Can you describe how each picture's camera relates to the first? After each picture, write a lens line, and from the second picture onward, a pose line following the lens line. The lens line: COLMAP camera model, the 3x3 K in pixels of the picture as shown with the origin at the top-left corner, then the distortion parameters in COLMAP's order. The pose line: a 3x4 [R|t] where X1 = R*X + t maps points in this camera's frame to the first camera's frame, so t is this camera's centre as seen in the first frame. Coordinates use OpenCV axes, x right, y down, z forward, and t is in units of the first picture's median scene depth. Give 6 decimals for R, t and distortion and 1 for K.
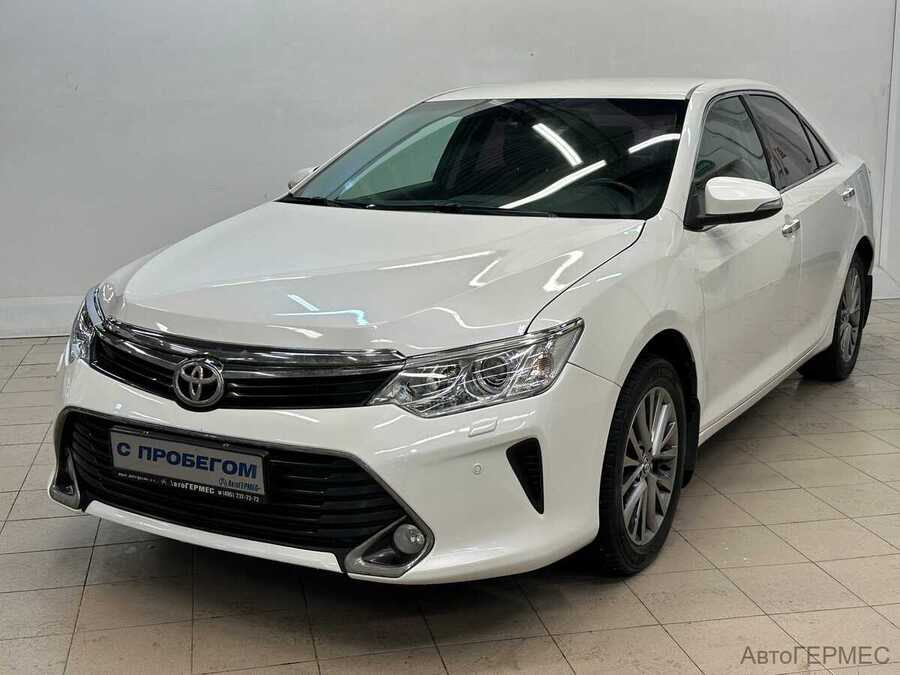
lens RADIAL K [[1146.9, 0, 452.1], [0, 1146.9, 338.4], [0, 0, 1]] dist [0.042999, 0.000000]
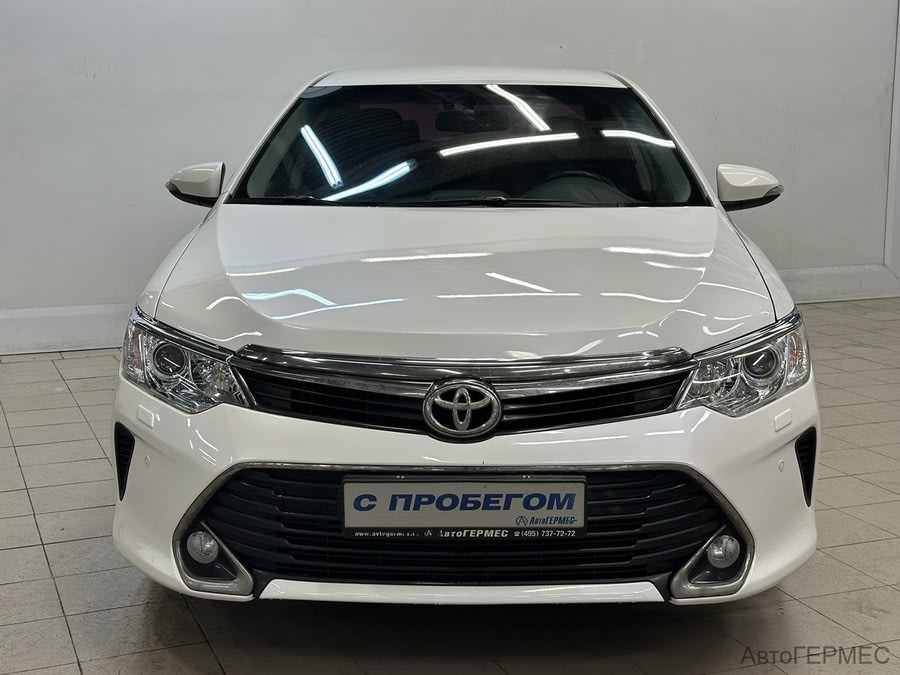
lens RADIAL K [[1329.0, 0, 450.0], [0, 1329.0, 342.3], [0, 0, 1]] dist [0.029077, 0.000000]
pose [[0.862113, -0.073999, 0.501284, -0.715381], [0.083826, 0.996476, 0.002934, -0.013134], [-0.499734, 0.039492, 0.865278, 0.170751]]
